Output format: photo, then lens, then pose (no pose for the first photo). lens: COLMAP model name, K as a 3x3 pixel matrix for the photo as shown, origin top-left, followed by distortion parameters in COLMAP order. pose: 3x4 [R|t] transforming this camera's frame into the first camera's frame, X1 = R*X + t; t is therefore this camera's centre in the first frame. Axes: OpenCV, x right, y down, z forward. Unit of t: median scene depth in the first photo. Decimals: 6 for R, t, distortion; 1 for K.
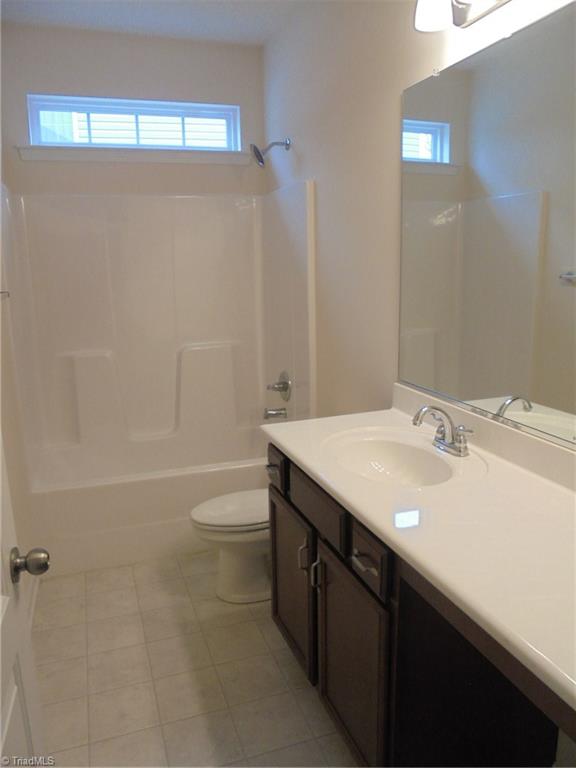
lens RADIAL K [[587.4, 0, 290.5], [0, 587.4, 389.1], [0, 0, 1]] dist [-0.096199, 0.076066]
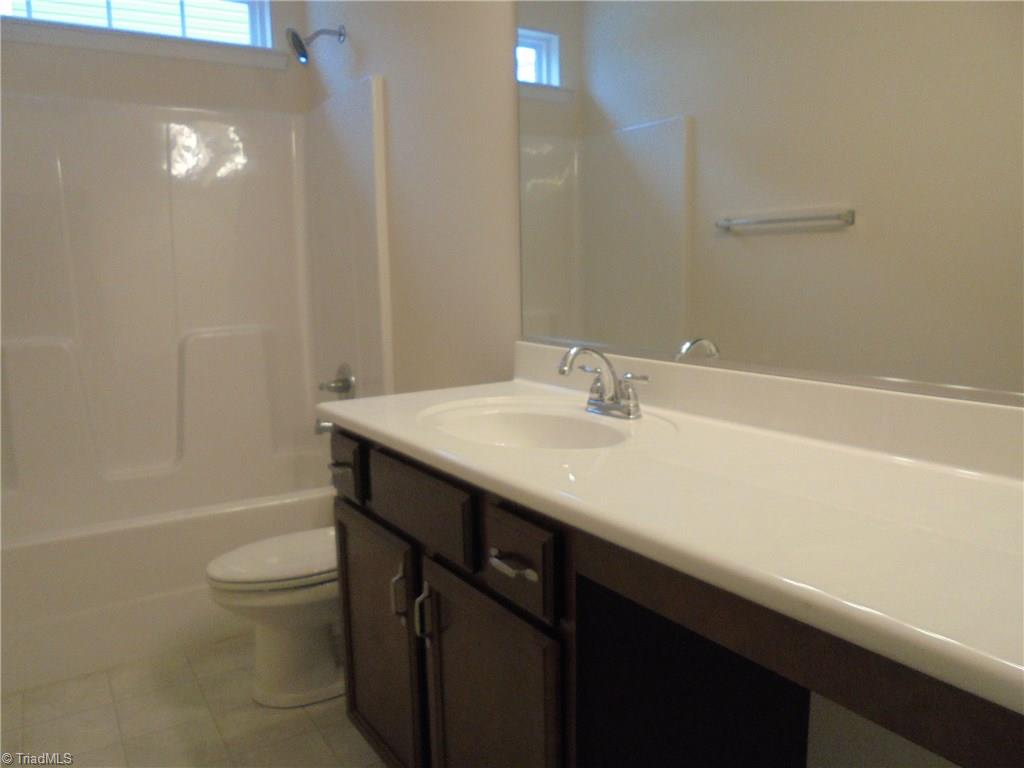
lens RADIAL K [[783.2, 0, 506.8], [0, 783.2, 380.6], [0, 0, 1]] dist [-0.096199, 0.076066]
pose [[0.977205, -0.034717, 0.209439, -0.021658], [0.052772, 0.995296, -0.081244, 0.096156], [-0.205633, 0.090444, 0.974441, 0.111920]]
